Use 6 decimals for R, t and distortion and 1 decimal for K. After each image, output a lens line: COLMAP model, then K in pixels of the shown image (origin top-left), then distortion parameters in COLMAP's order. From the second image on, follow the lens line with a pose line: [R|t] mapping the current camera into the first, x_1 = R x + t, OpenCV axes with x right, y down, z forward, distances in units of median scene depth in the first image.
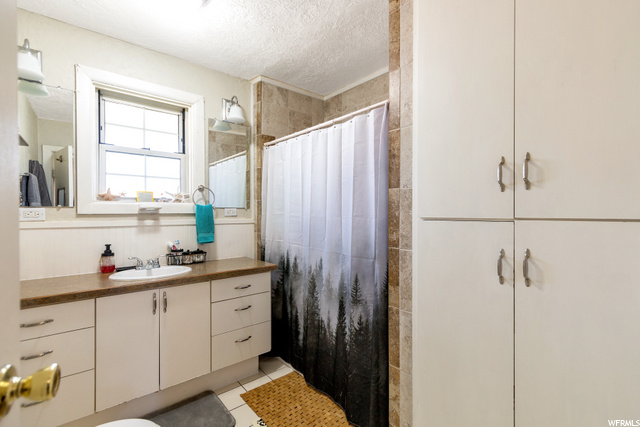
lens RADIAL K [[291.0, 0, 320.7], [0, 291.0, 213.5], [0, 0, 1]] dist [0.003375, -0.001232]
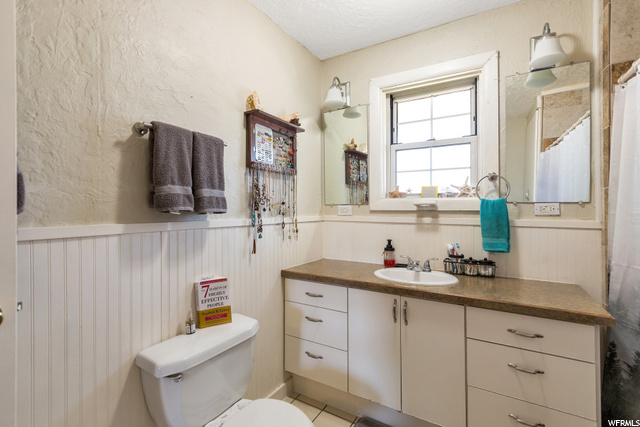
lens RADIAL K [[291.0, 0, 319.3], [0, 291.0, 208.1], [0, 0, 1]] dist [0.003375, -0.001232]
pose [[0.317941, 0.002986, -0.948106, 0.158033], [-0.005968, 0.999982, 0.001148, -0.005656], [0.948092, 0.005294, 0.317953, 0.375108]]
